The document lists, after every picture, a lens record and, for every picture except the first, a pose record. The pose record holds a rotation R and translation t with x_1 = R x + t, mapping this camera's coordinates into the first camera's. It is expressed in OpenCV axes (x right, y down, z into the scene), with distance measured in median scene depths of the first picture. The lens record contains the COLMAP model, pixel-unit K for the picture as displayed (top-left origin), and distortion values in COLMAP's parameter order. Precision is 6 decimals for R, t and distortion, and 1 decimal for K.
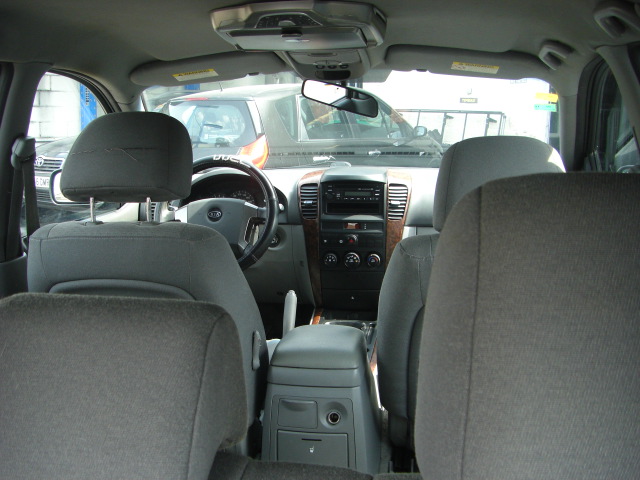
lens RADIAL K [[720.2, 0, 296.9], [0, 720.2, 275.3], [0, 0, 1]] dist [-0.189977, 0.114489]
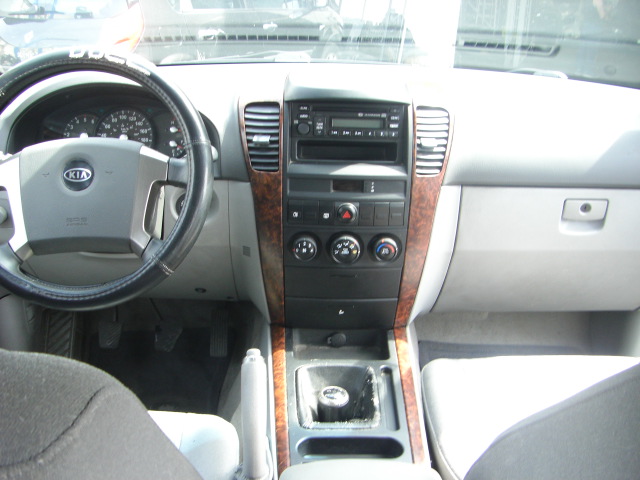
lens RADIAL K [[720.2, 0, 296.9], [0, 720.2, 275.3], [0, 0, 1]] dist [-0.189977, 0.114489]
pose [[0.983693, -0.036296, 0.176154, -0.053471], [0.004892, 0.984462, 0.175528, -0.095937], [-0.179788, -0.171804, 0.968586, 0.484501]]
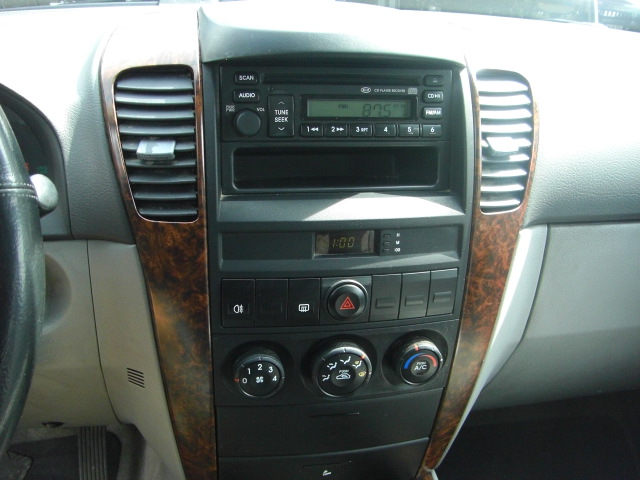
lens RADIAL K [[720.2, 0, 296.9], [0, 720.2, 275.3], [0, 0, 1]] dist [-0.189977, 0.114489]
pose [[0.933486, -0.099474, 0.344541, -0.025040], [0.029945, 0.979025, 0.201528, -0.107261], [-0.357362, -0.177806, 0.916885, 0.770520]]
